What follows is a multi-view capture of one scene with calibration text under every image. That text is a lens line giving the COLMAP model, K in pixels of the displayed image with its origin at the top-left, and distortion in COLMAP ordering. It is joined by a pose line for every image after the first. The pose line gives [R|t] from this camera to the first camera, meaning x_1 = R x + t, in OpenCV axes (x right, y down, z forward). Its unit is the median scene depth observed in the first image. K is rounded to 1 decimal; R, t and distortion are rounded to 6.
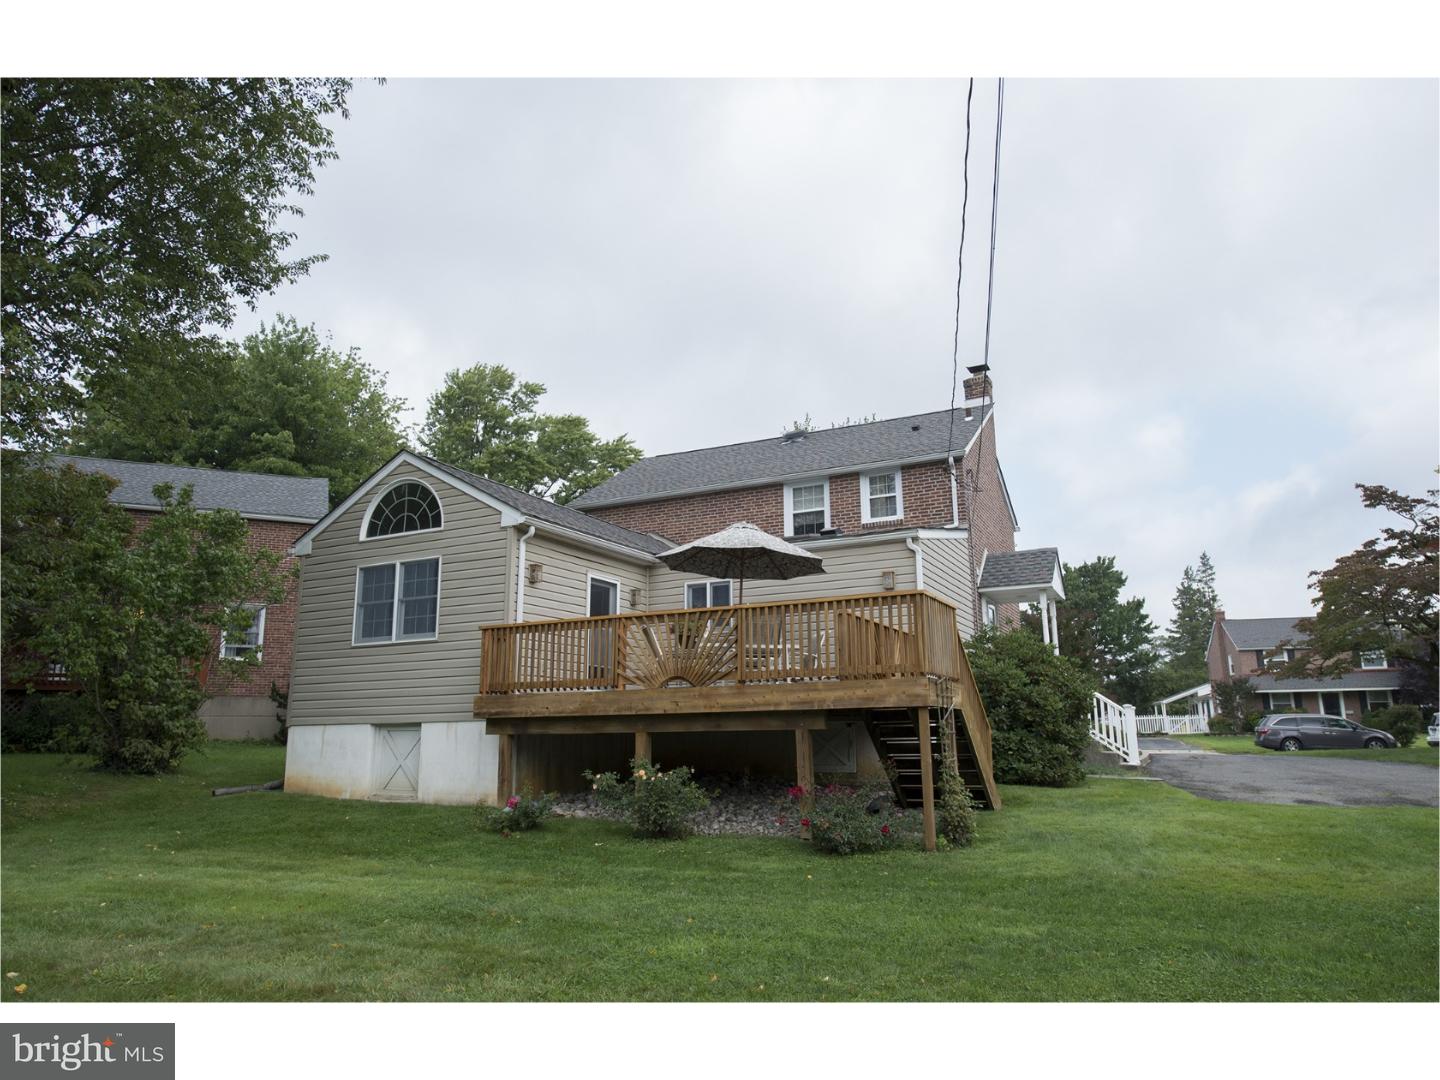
lens RADIAL K [[968.1, 0, 723.1], [0, 968.1, 545.4], [0, 0, 1]] dist [-0.001636, -0.000313]
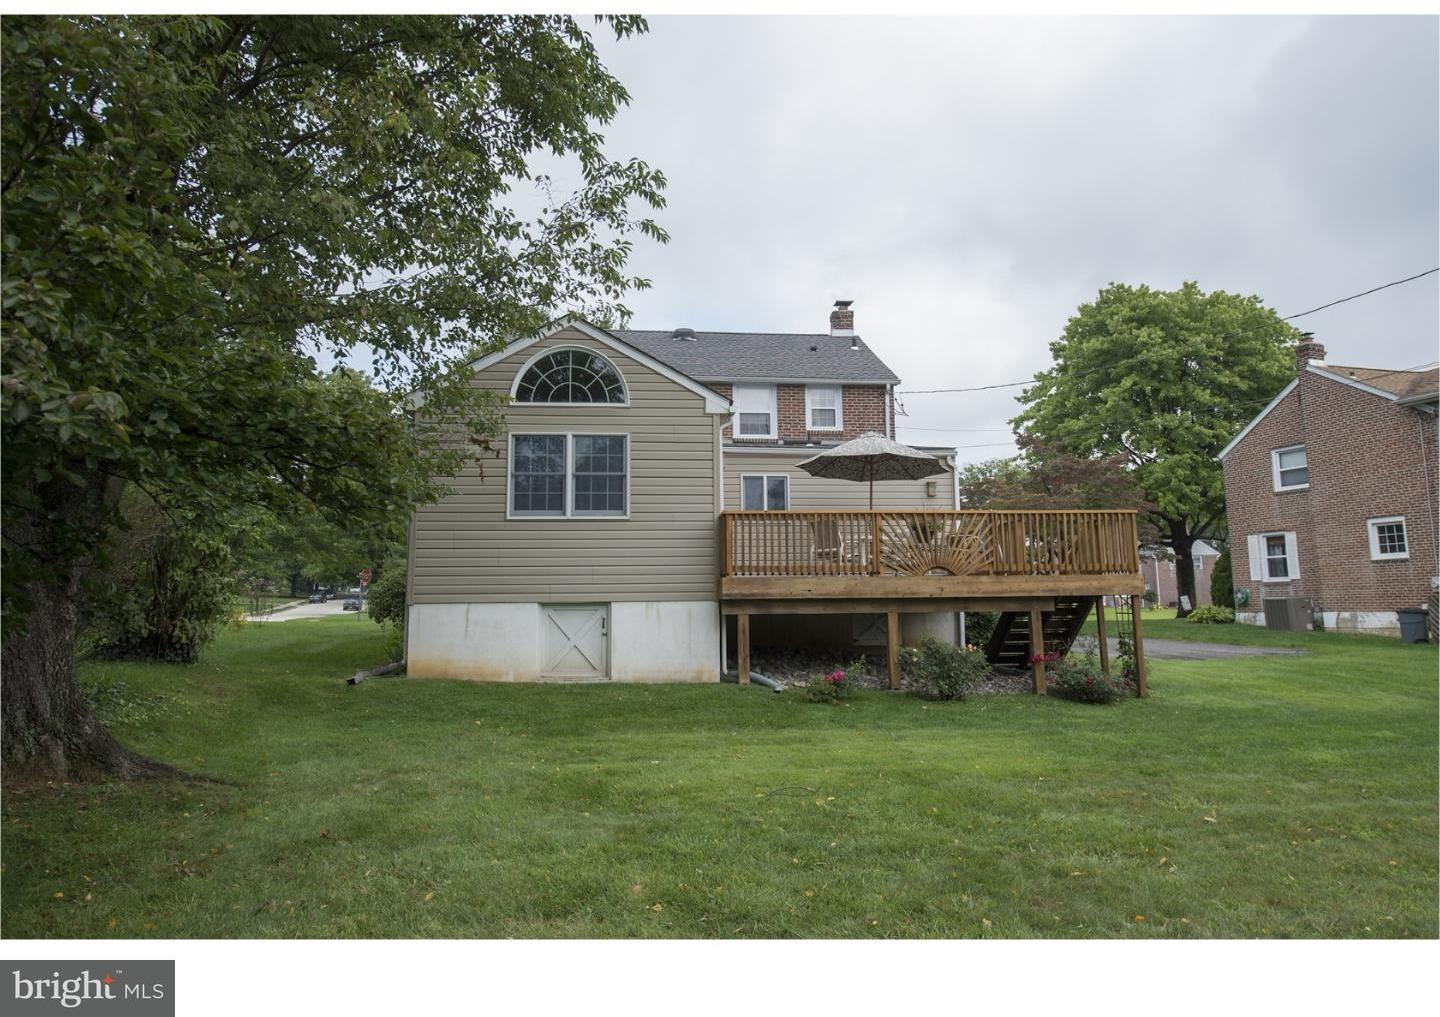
lens RADIAL K [[953.4, 0, 717.4], [0, 953.4, 500.5], [0, 0, 1]] dist [-0.002666, -0.000648]
pose [[0.840905, 0.063800, 0.537408, -0.687370], [-0.106577, 0.993103, 0.048866, 0.020440], [-0.530584, -0.098367, 0.841905, 0.127038]]
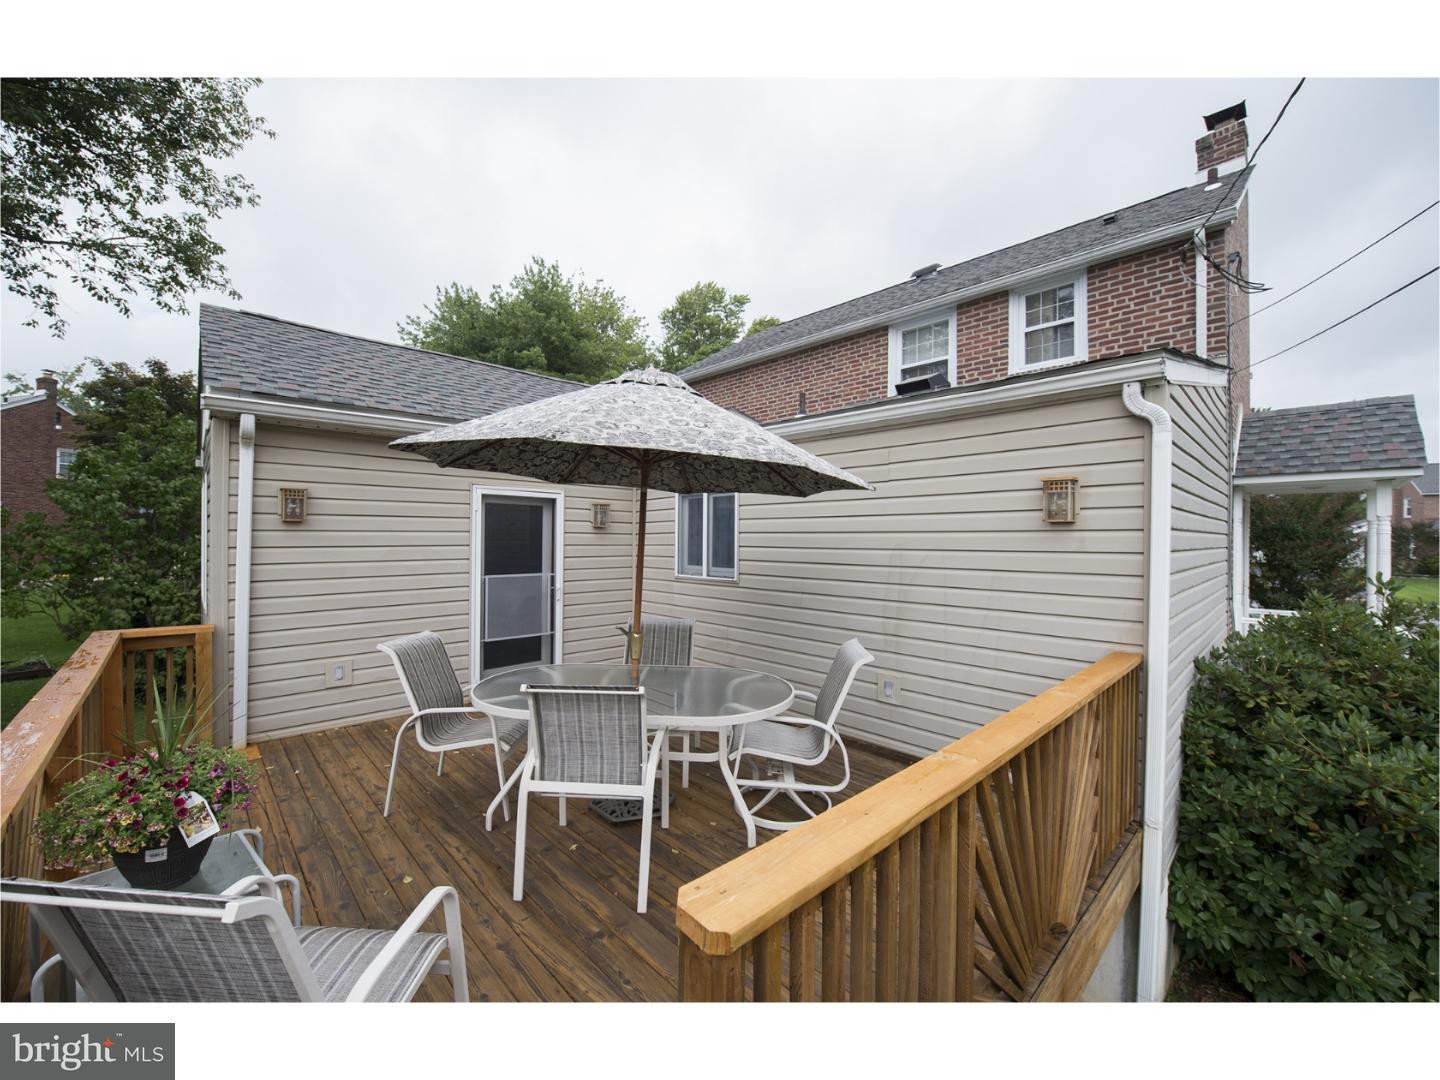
lens RADIAL K [[578.1, 0, 719.6], [0, 578.1, 539.4], [0, 0, 1]] dist [-0.014483, -0.000159]
pose [[0.942284, 0.015463, -0.334457, 0.117504], [0.052178, 0.979946, 0.192309, 0.000388], [0.330724, -0.198661, 0.922581, 0.726473]]
